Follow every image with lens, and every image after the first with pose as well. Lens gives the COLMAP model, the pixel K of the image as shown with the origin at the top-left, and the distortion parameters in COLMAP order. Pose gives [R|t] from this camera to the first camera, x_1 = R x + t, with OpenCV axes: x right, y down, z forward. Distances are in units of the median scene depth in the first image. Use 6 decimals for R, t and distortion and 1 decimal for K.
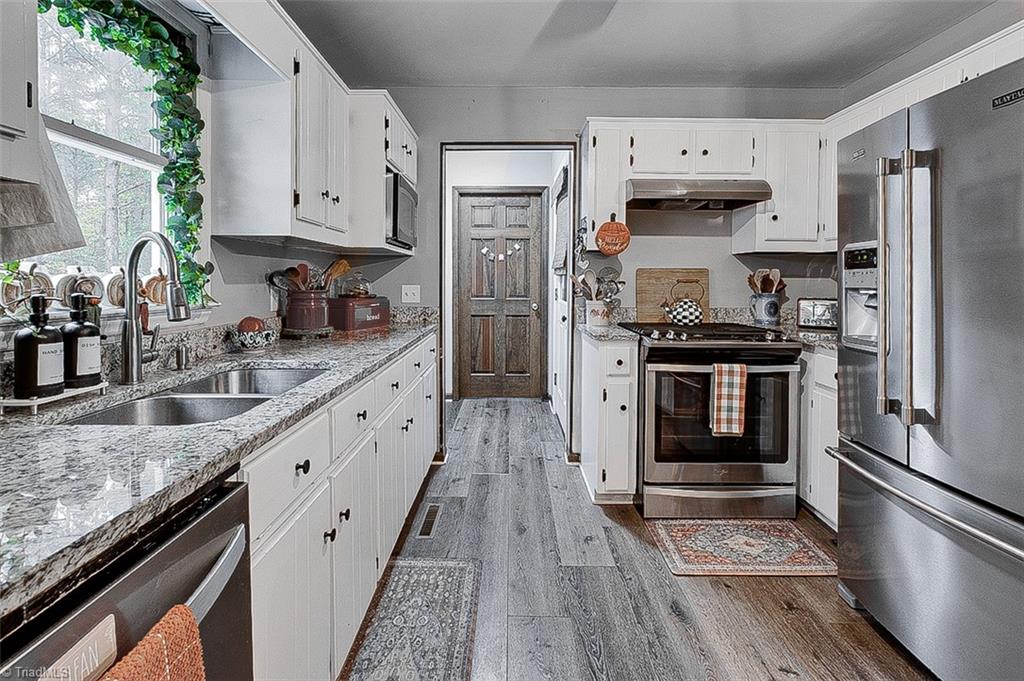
lens RADIAL K [[479.6, 0, 510.5], [0, 479.6, 288.9], [0, 0, 1]] dist [-0.003519, 0.000990]
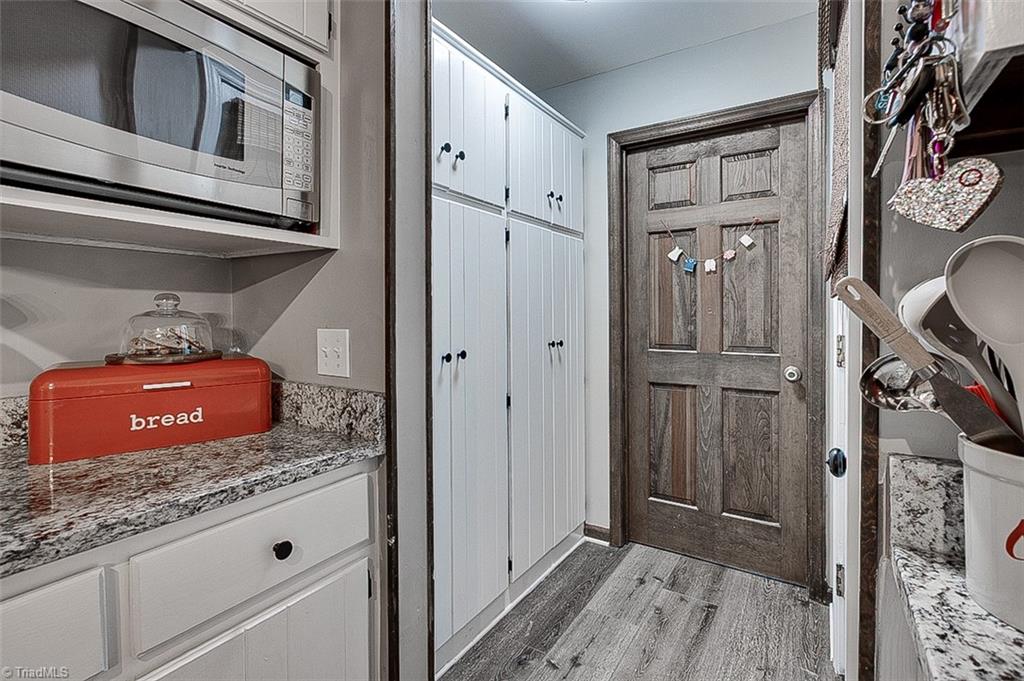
lens RADIAL K [[487.3, 0, 510.3], [0, 487.3, 315.5], [0, 0, 1]] dist [-0.004777, 0.001778]
pose [[0.842976, -0.003525, -0.537940, 0.127921], [-0.004402, 0.999900, -0.013450, -0.015366], [0.537934, 0.013706, 0.842876, 0.849593]]
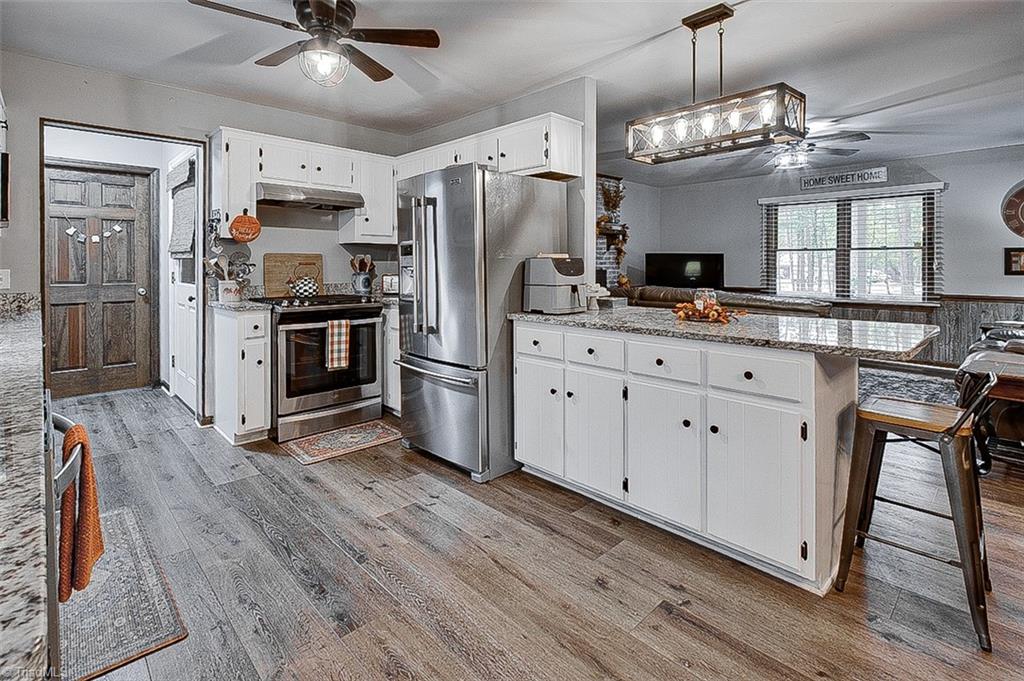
lens RADIAL K [[487.3, 0, 505.0], [0, 487.3, 267.7], [0, 0, 1]] dist [-0.004777, 0.001778]
pose [[0.722899, -0.009159, 0.690893, -0.166692], [0.017173, 0.999841, -0.004714, 0.011432], [-0.690740, 0.015273, 0.722941, -0.354815]]
